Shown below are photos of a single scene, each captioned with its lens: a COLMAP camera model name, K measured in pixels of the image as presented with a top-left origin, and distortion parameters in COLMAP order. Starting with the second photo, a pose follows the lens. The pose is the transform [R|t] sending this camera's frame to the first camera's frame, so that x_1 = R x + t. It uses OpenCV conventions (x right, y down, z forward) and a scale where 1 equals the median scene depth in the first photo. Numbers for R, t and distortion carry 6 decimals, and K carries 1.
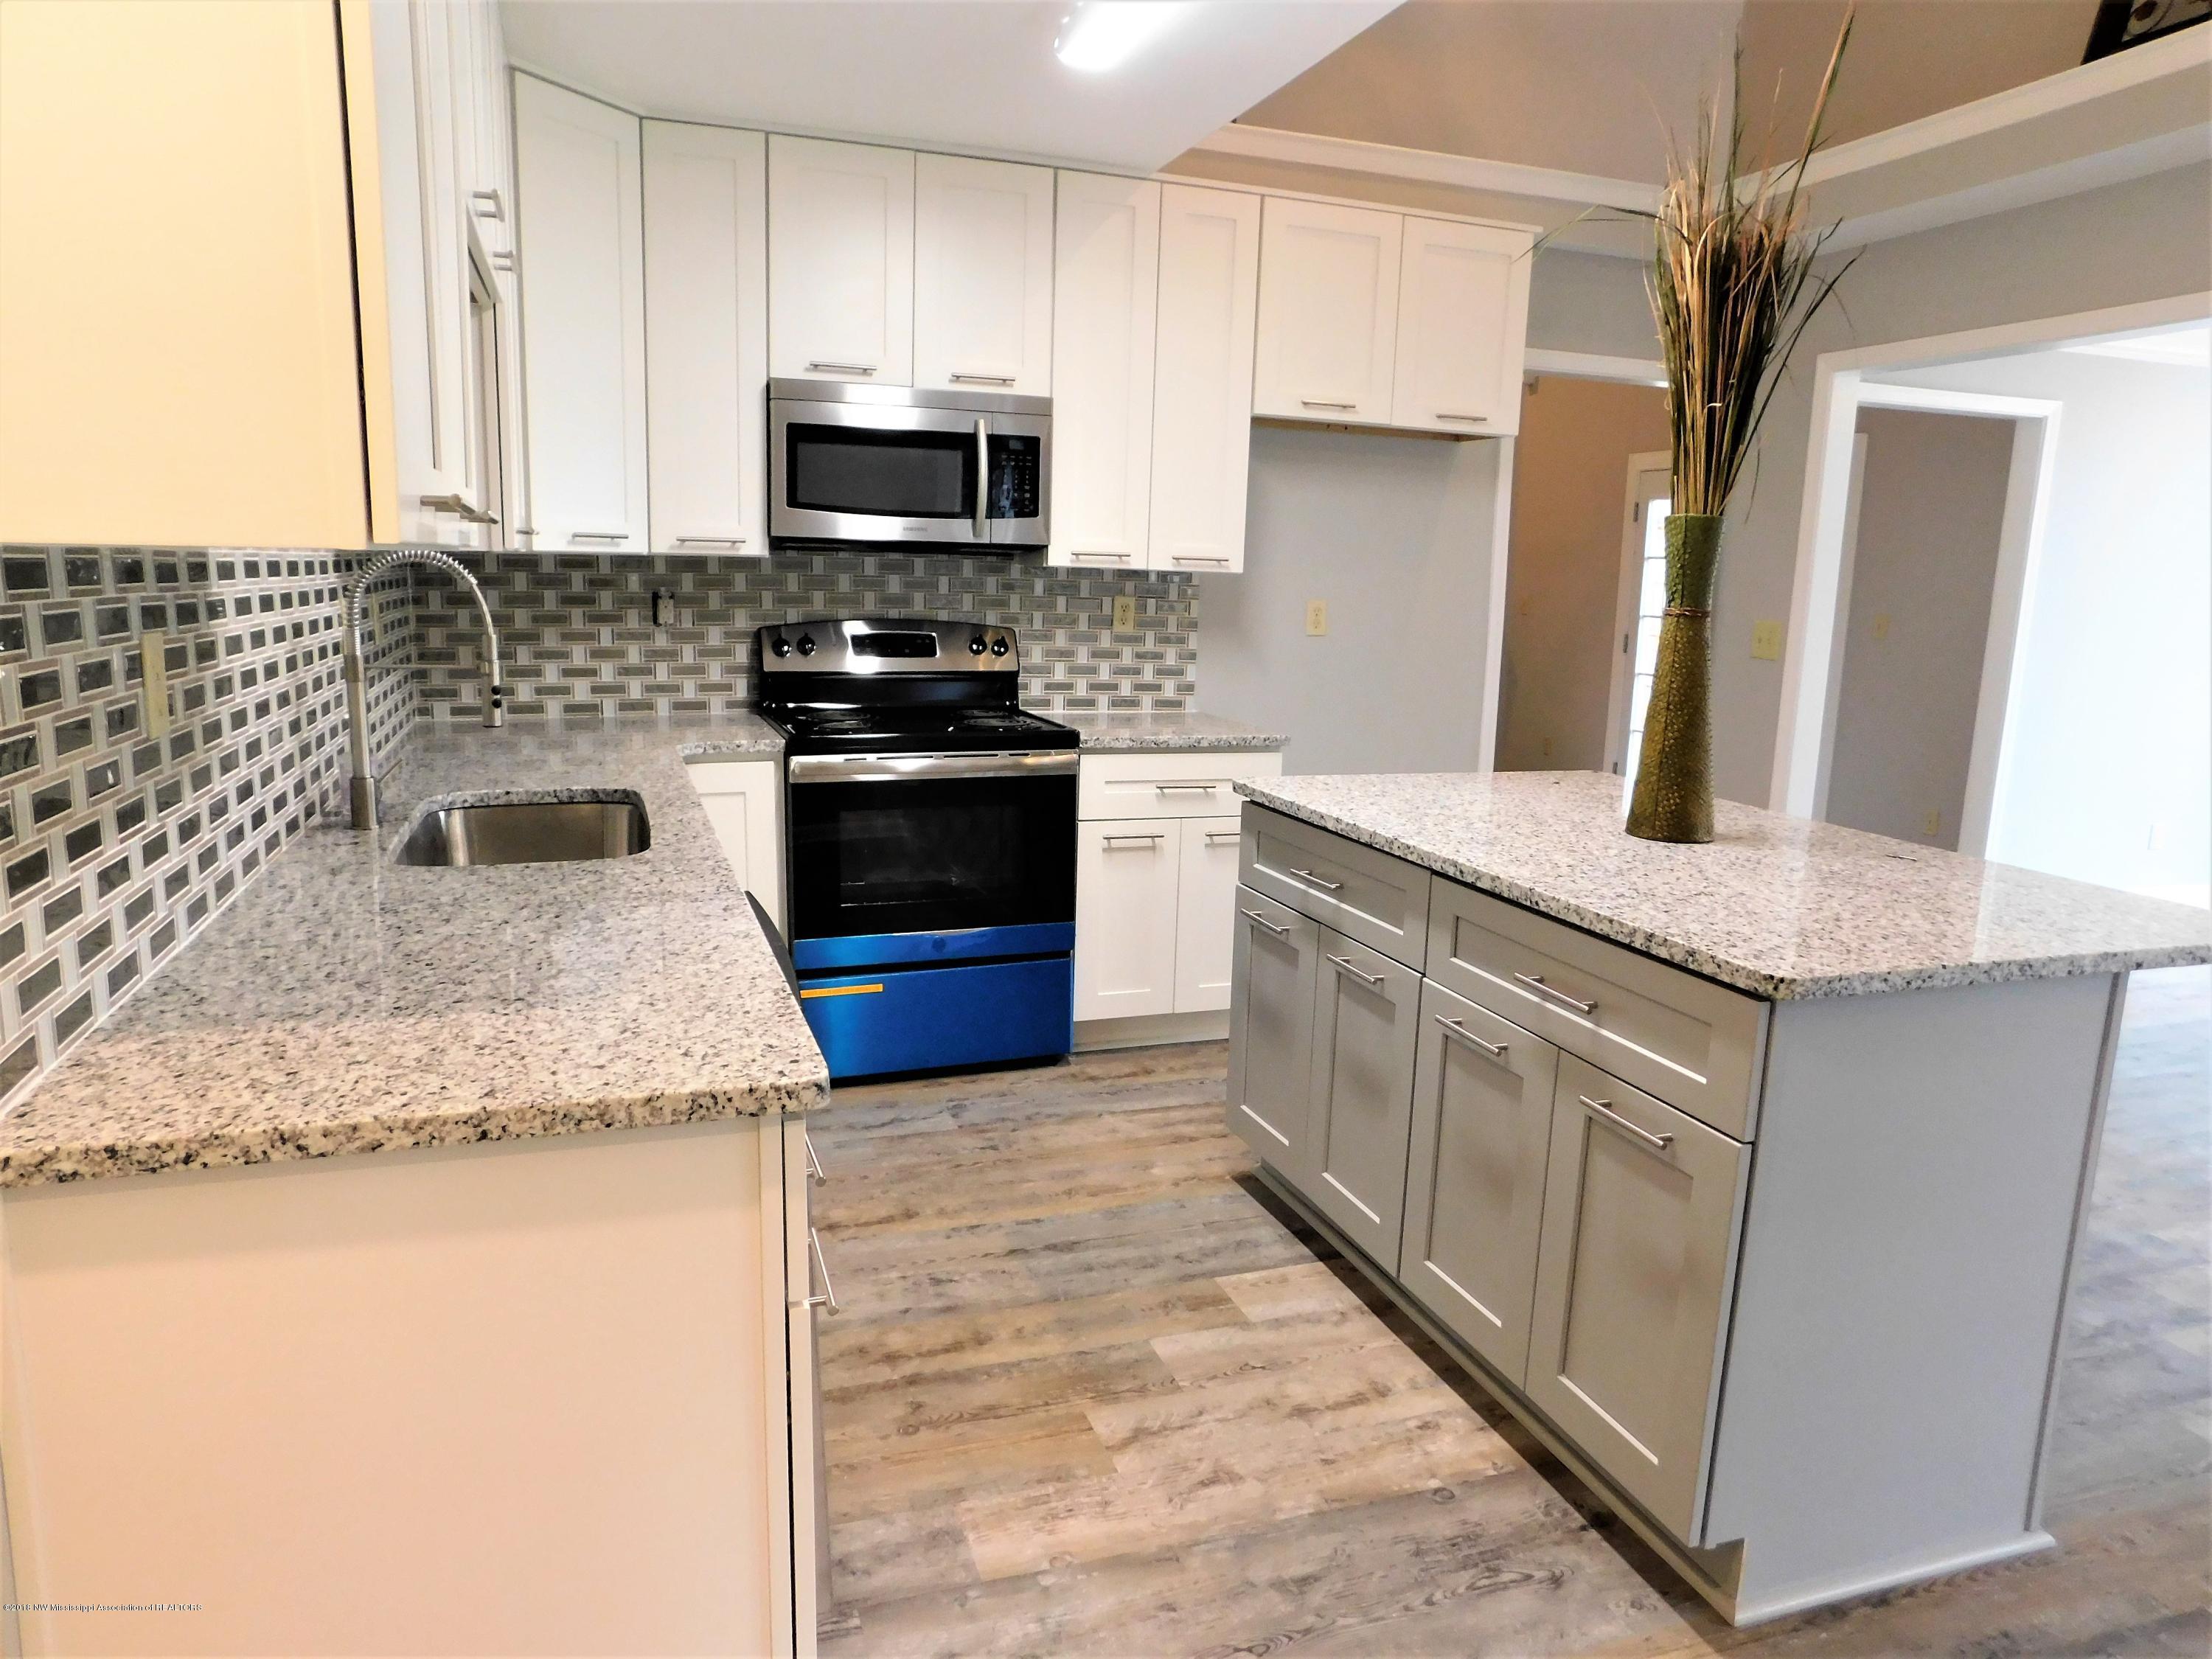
lens RADIAL K [[1459.7, 0, 1101.3], [0, 1459.7, 831.8], [0, 0, 1]] dist [-0.071931, 0.059413]
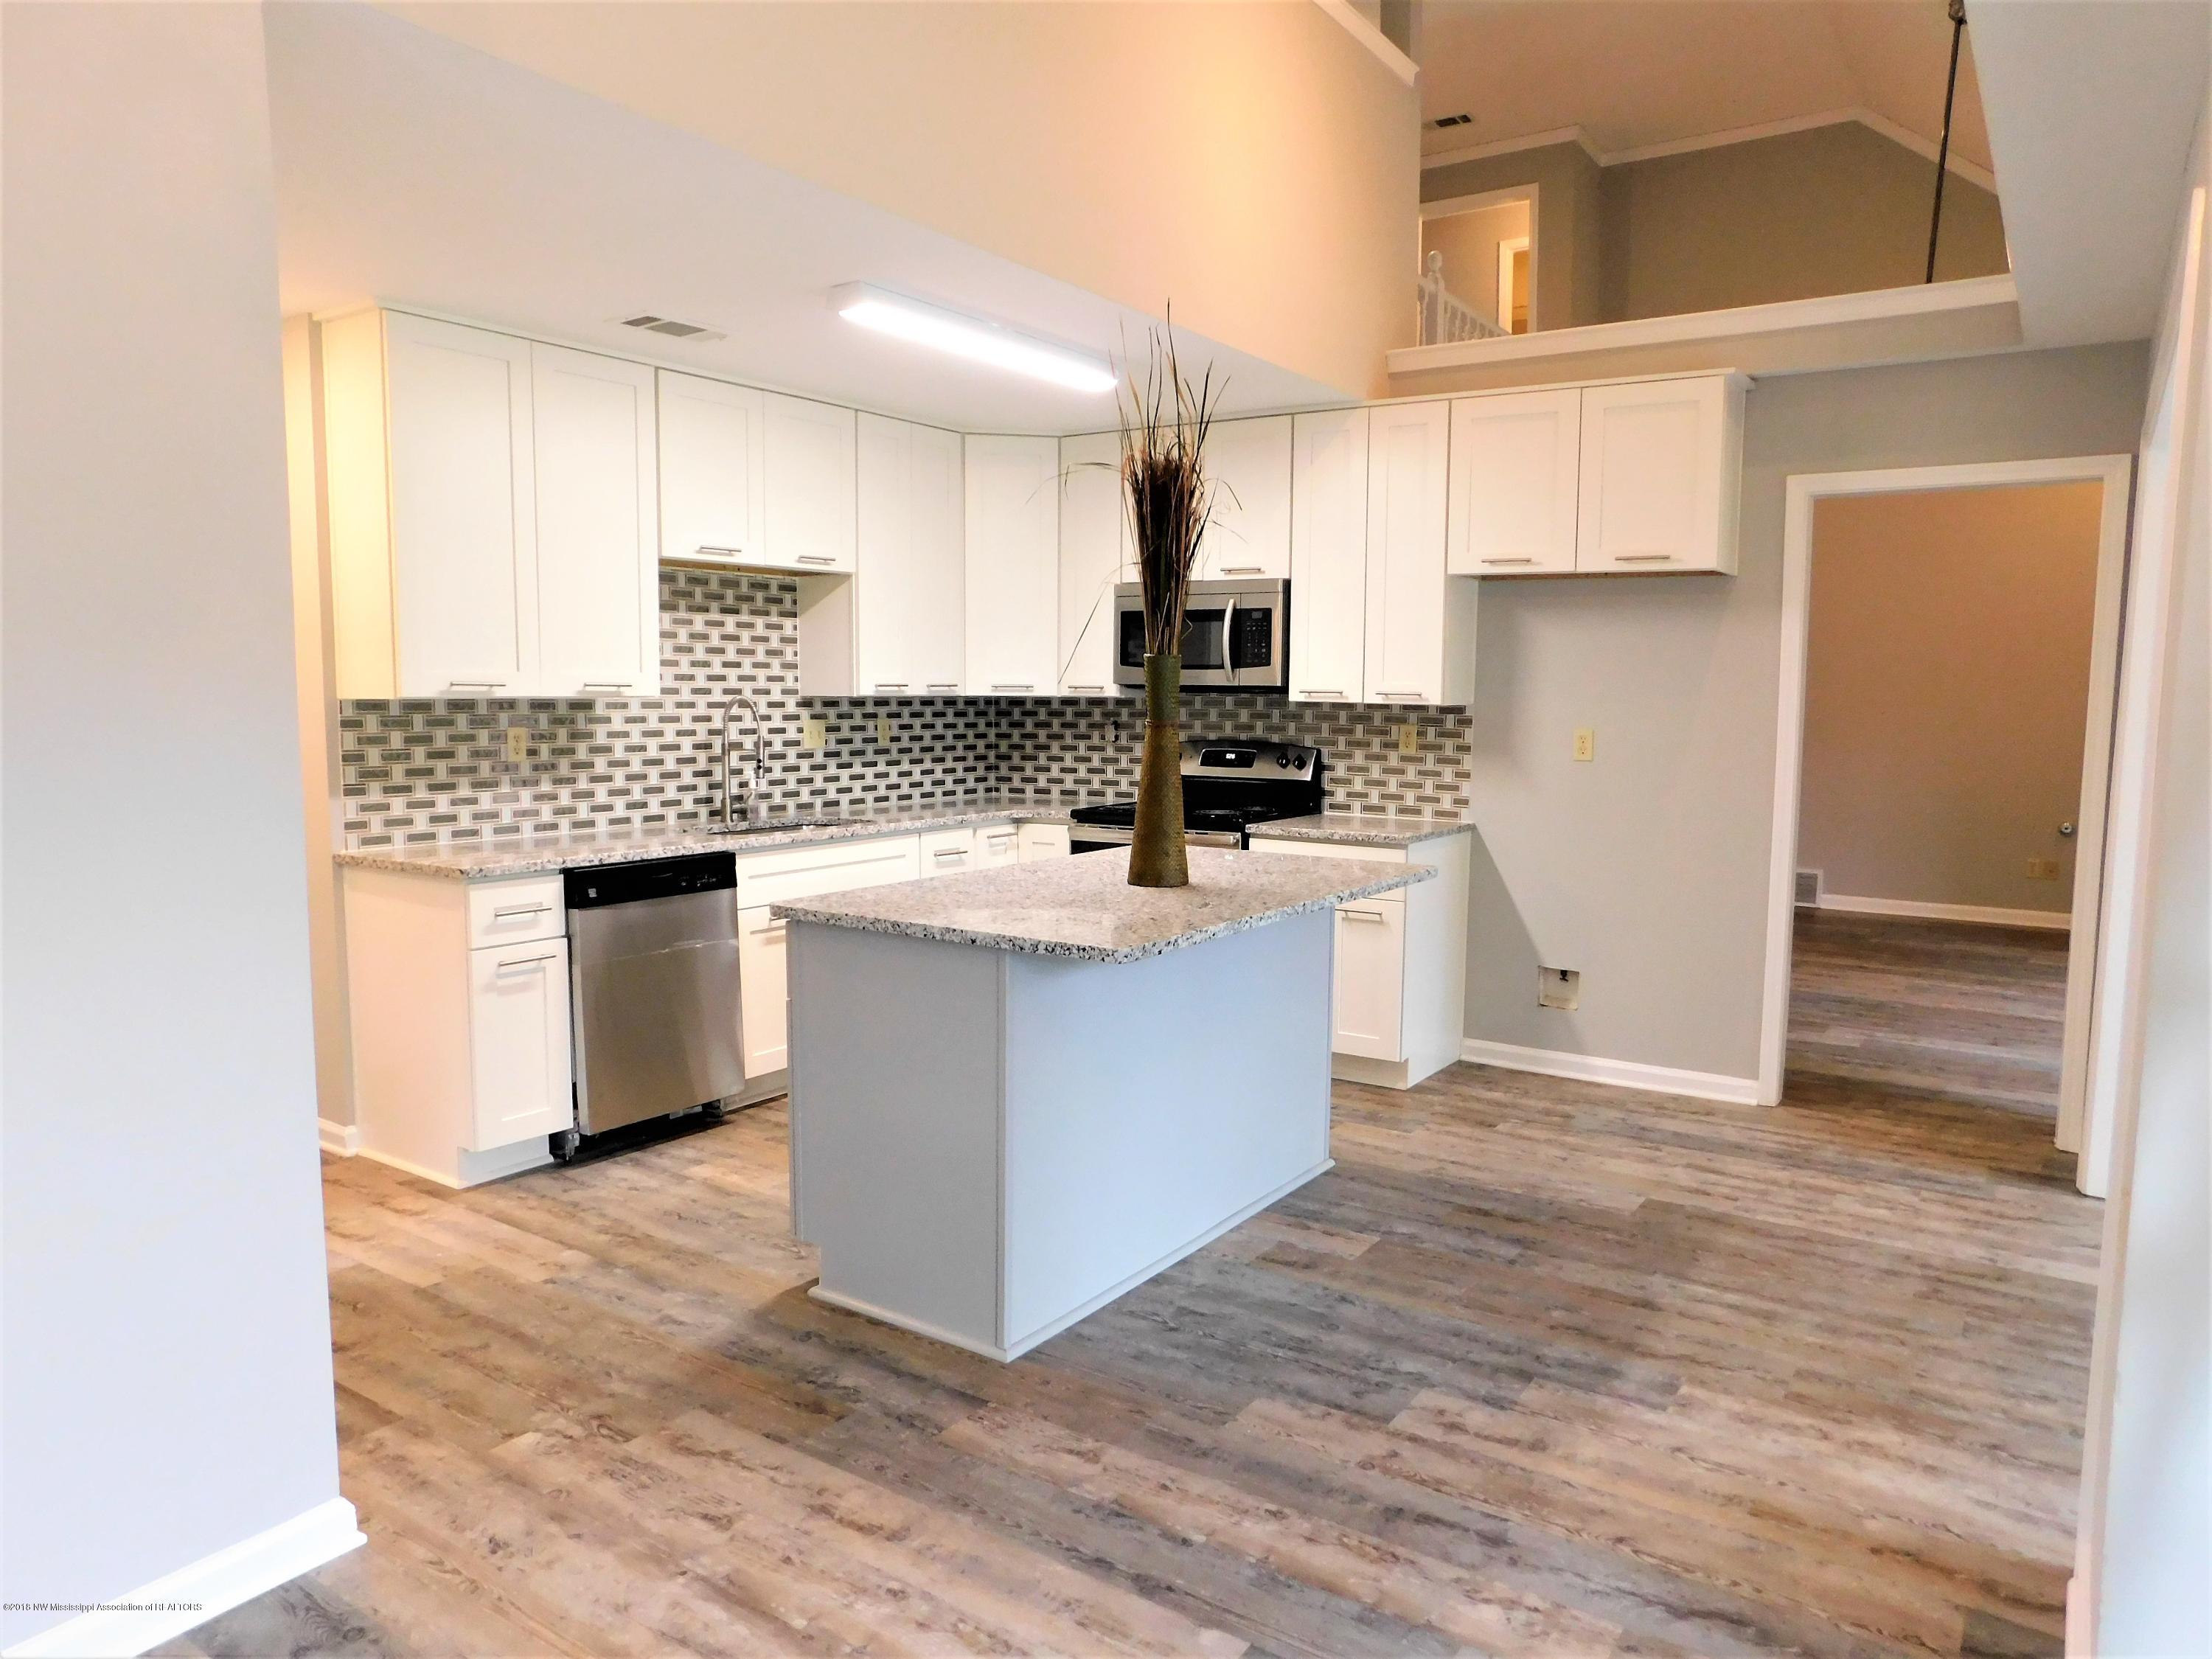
lens RADIAL K [[1454.8, 0, 1106.0], [0, 1454.8, 829.5], [0, 0, 1]] dist [-0.083090, 0.078565]
pose [[0.602399, 0.054289, -0.796347, 0.942927], [-0.135835, 0.990104, -0.035255, 0.005214], [0.786552, 0.129409, 0.603812, 0.074146]]
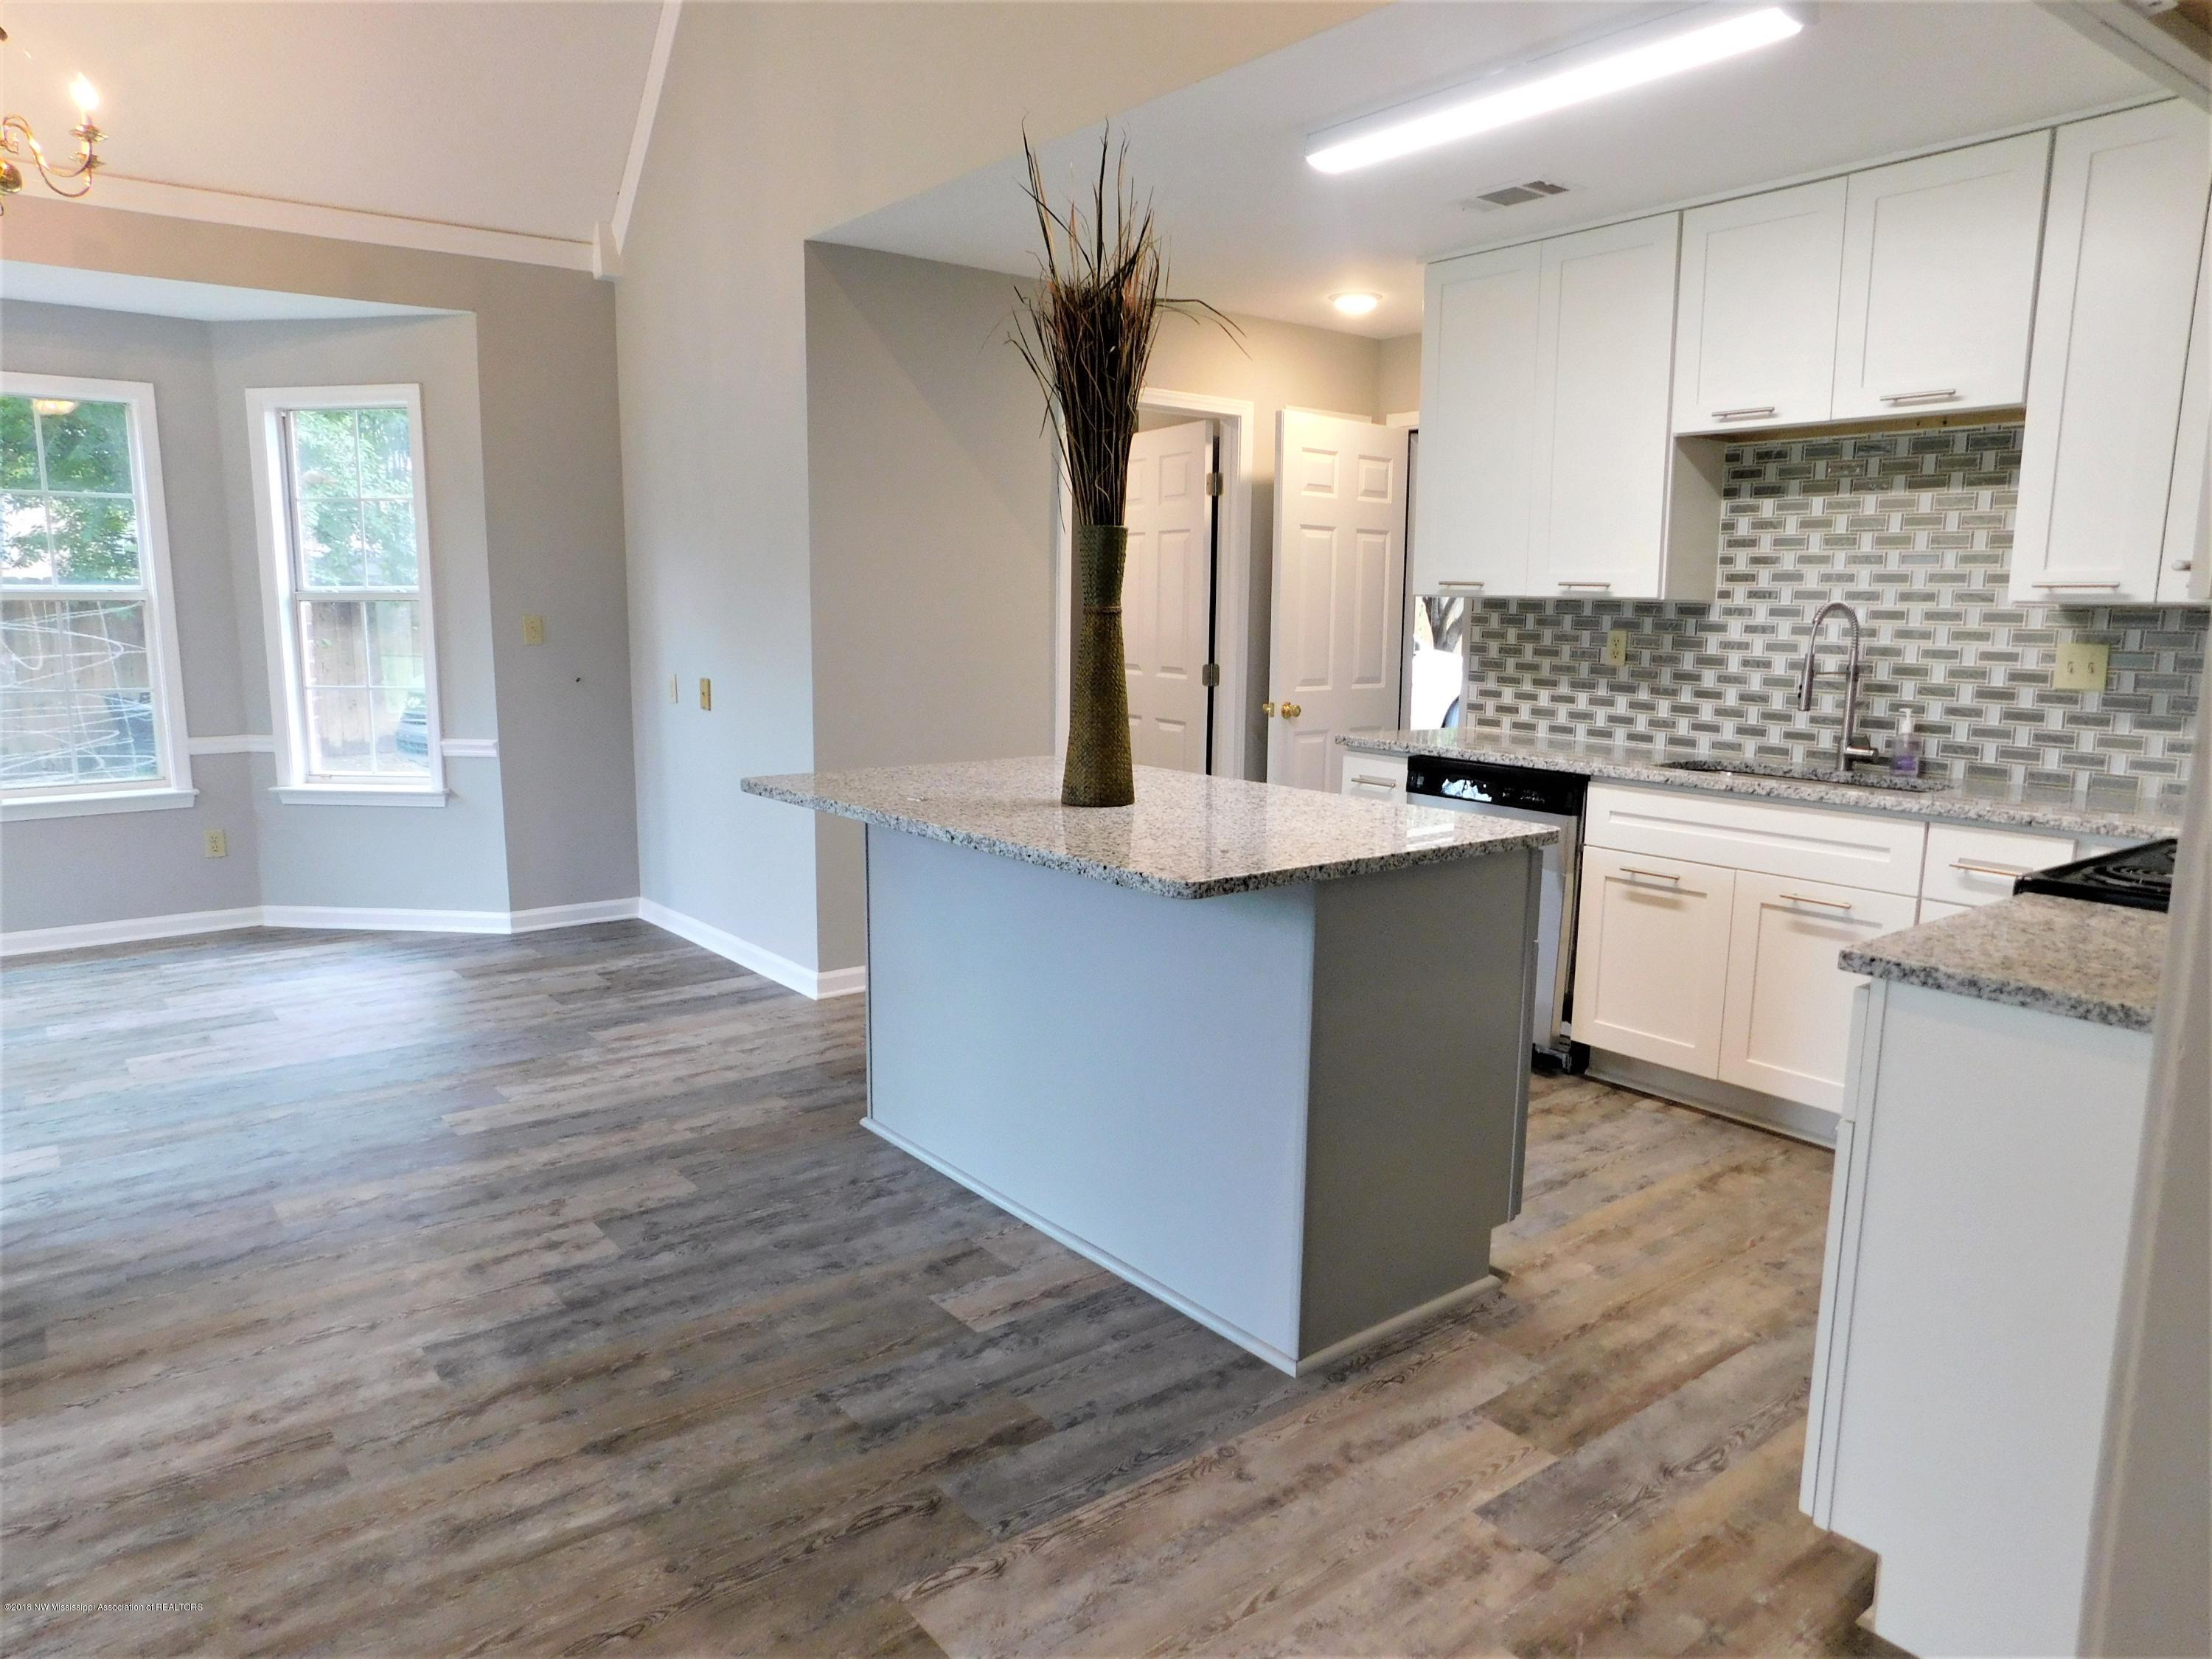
lens RADIAL K [[1481.4, 0, 1116.2], [0, 1481.4, 825.7], [0, 0, 1]] dist [-0.066698, 0.063691]
pose [[-0.941363, 0.011213, -0.337210, 0.500201], [-0.099283, 0.945991, 0.308617, -0.223008], [0.322458, 0.323999, -0.889407, 1.328952]]
